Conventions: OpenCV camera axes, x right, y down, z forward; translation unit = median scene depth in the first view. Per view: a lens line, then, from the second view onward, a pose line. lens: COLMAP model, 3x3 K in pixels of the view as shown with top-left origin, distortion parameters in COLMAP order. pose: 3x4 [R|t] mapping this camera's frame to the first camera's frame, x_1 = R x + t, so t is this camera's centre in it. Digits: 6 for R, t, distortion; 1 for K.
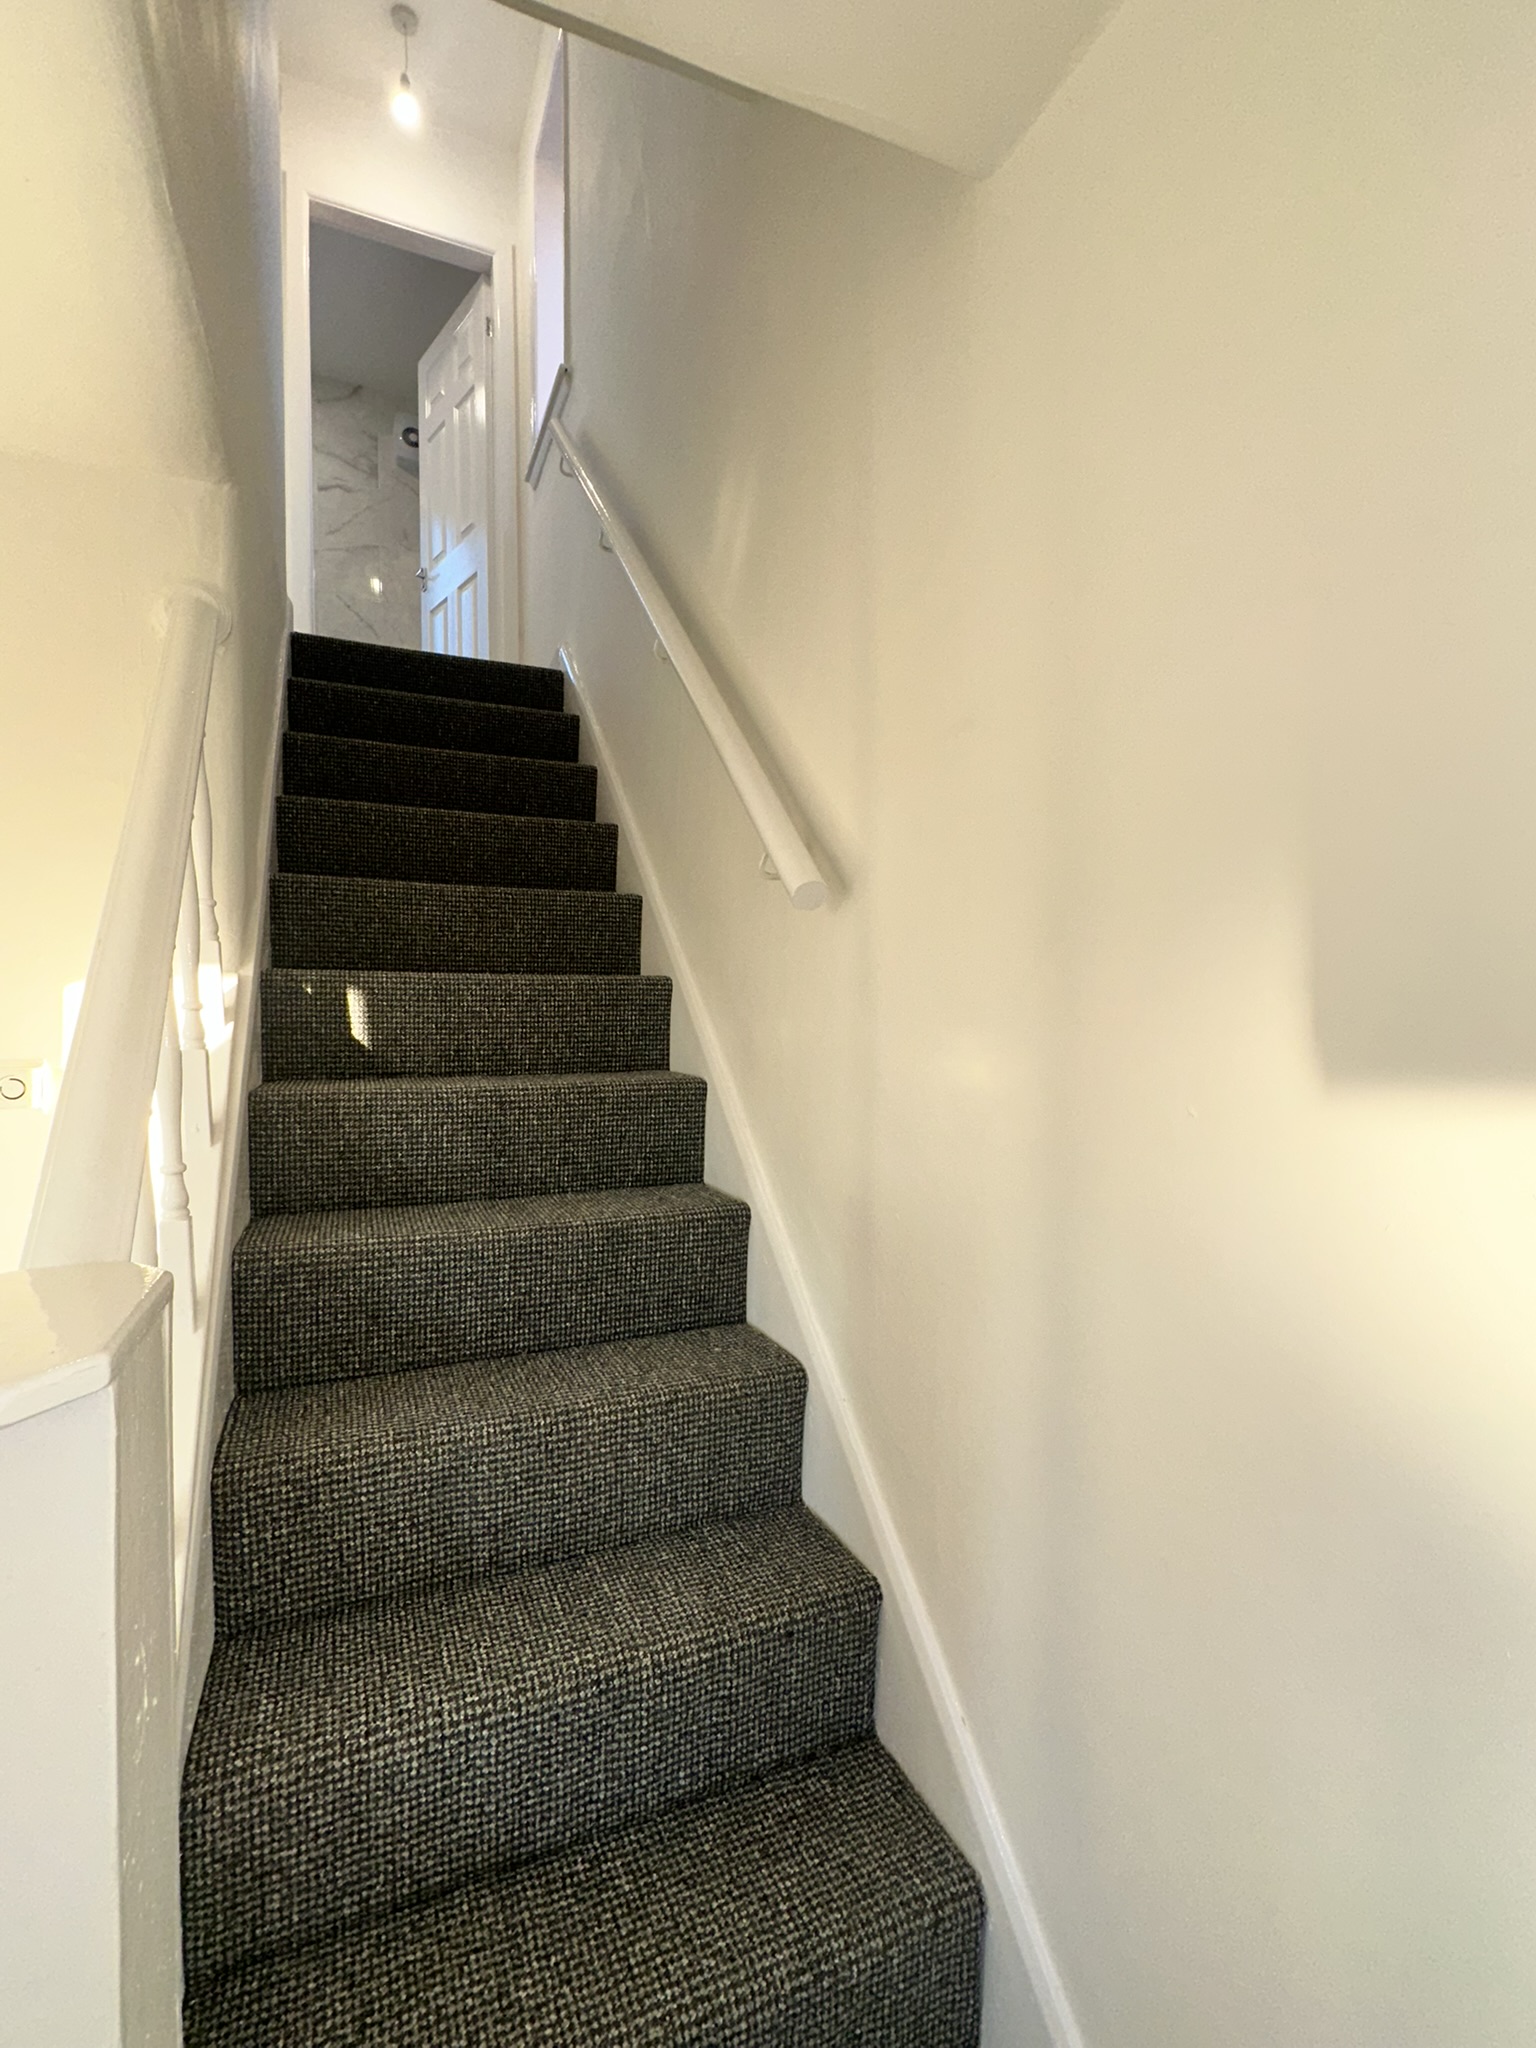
lens RADIAL K [[918.3, 0, 768.0], [0, 918.3, 1024.0], [0, 0, 1]] dist [-0.007454, 0.000327]
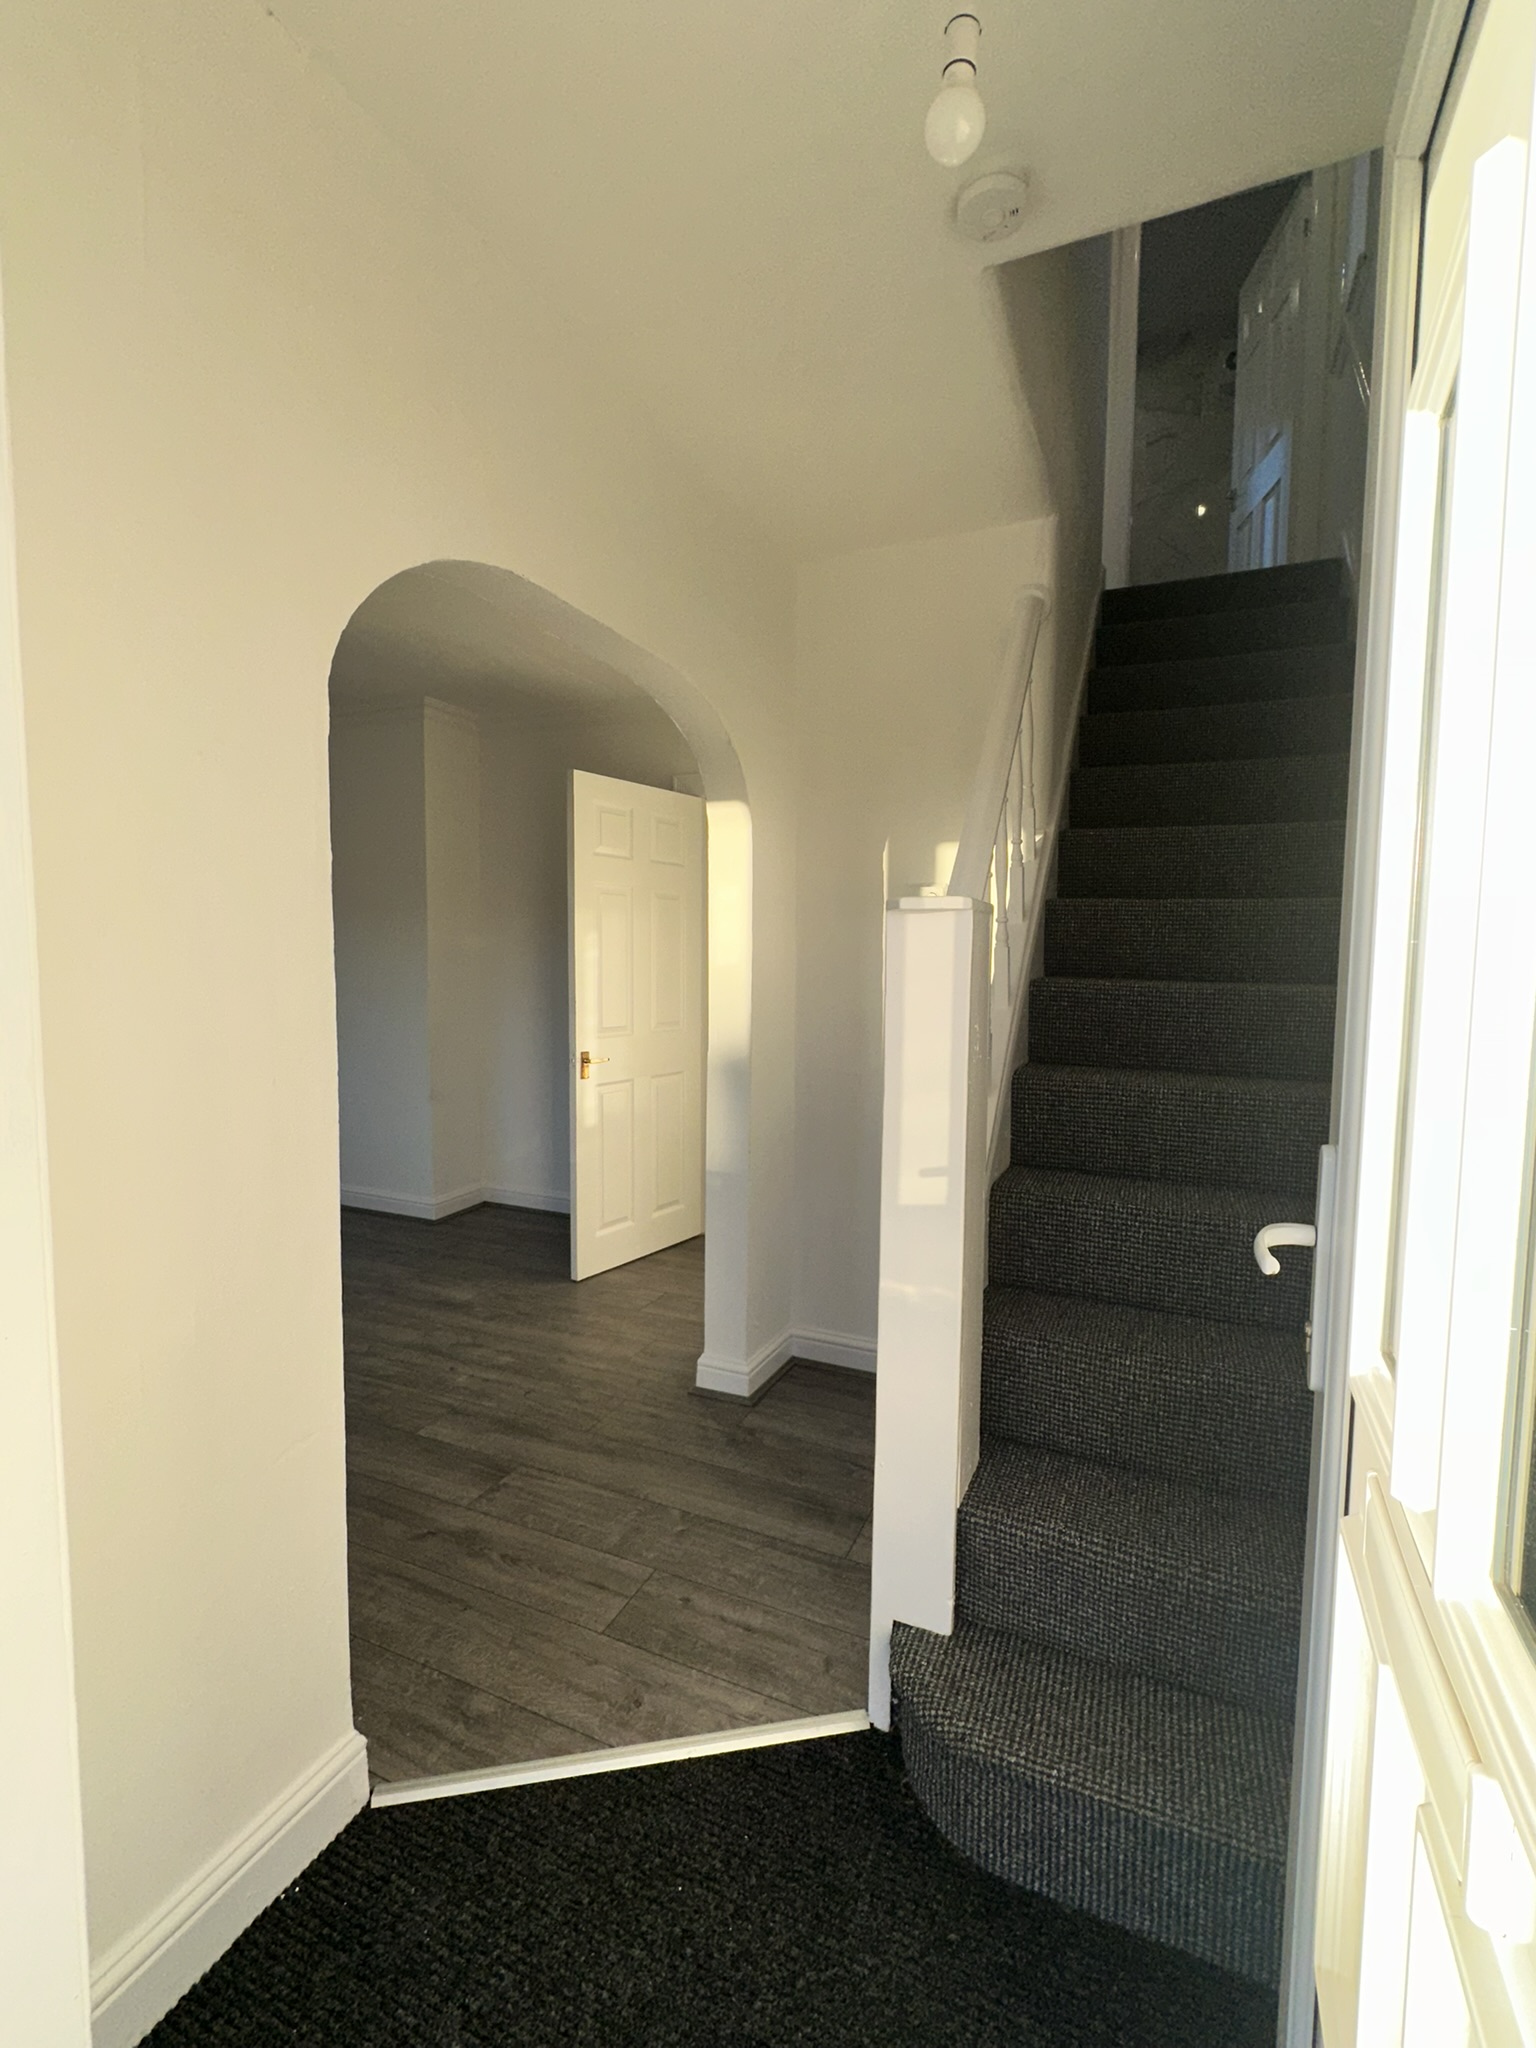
lens RADIAL K [[918.3, 0, 768.0], [0, 918.3, 1024.0], [0, 0, 1]] dist [-0.007454, 0.000327]
pose [[0.672638, 0.080762, -0.735551, 0.147474], [-0.029187, 0.996148, 0.082684, 0.080039], [0.739395, -0.034148, 0.672405, -0.217447]]
